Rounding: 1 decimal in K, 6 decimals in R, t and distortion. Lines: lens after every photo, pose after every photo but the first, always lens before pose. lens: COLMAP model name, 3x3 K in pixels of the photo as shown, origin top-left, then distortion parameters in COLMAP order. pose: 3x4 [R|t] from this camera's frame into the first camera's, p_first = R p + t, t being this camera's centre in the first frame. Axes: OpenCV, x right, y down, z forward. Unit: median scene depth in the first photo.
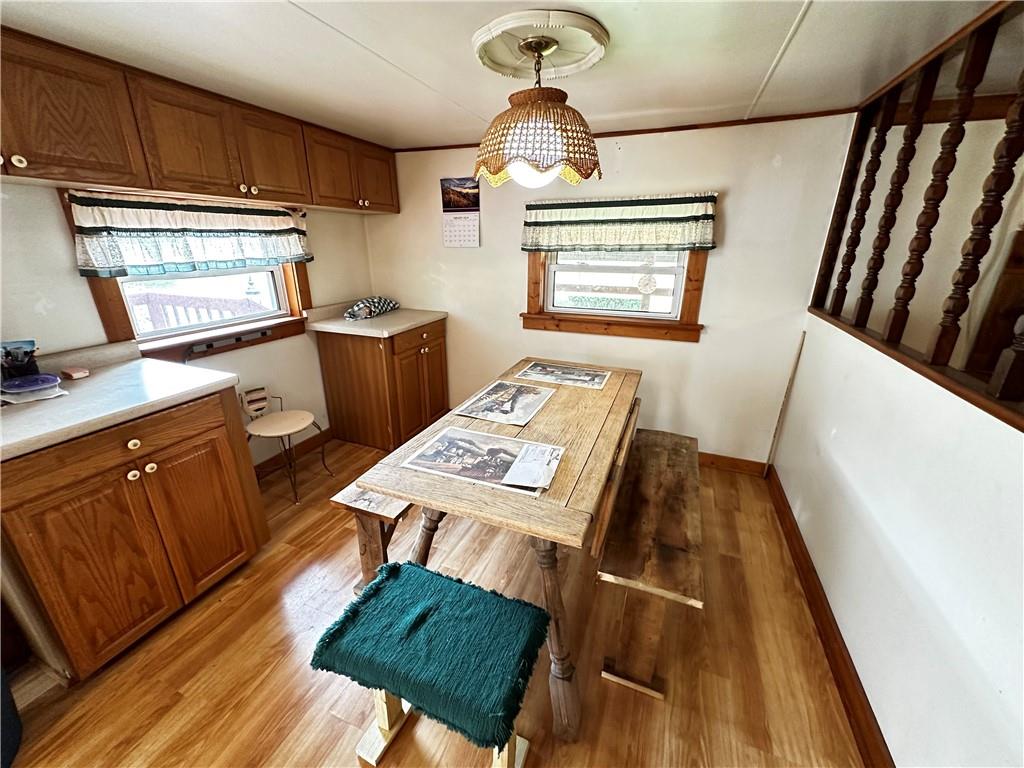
lens RADIAL K [[409.9, 0, 512.0], [0, 409.9, 384.0], [0, 0, 1]] dist [0.001050, -0.000003]
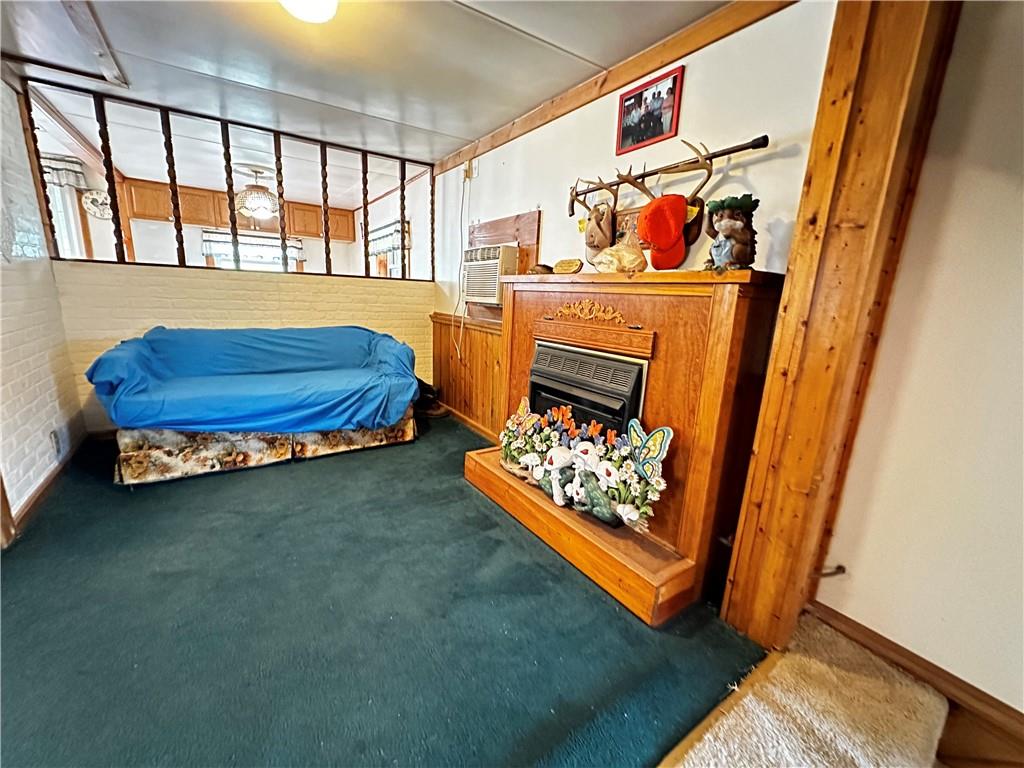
lens RADIAL K [[409.9, 0, 512.0], [0, 409.9, 384.0], [0, 0, 1]] dist [0.001050, -0.000003]
pose [[0.830903, 0.158788, -0.533279, 2.769481], [-0.229698, 0.970826, -0.068821, 0.373696], [0.506793, 0.179677, 0.843135, -0.266123]]
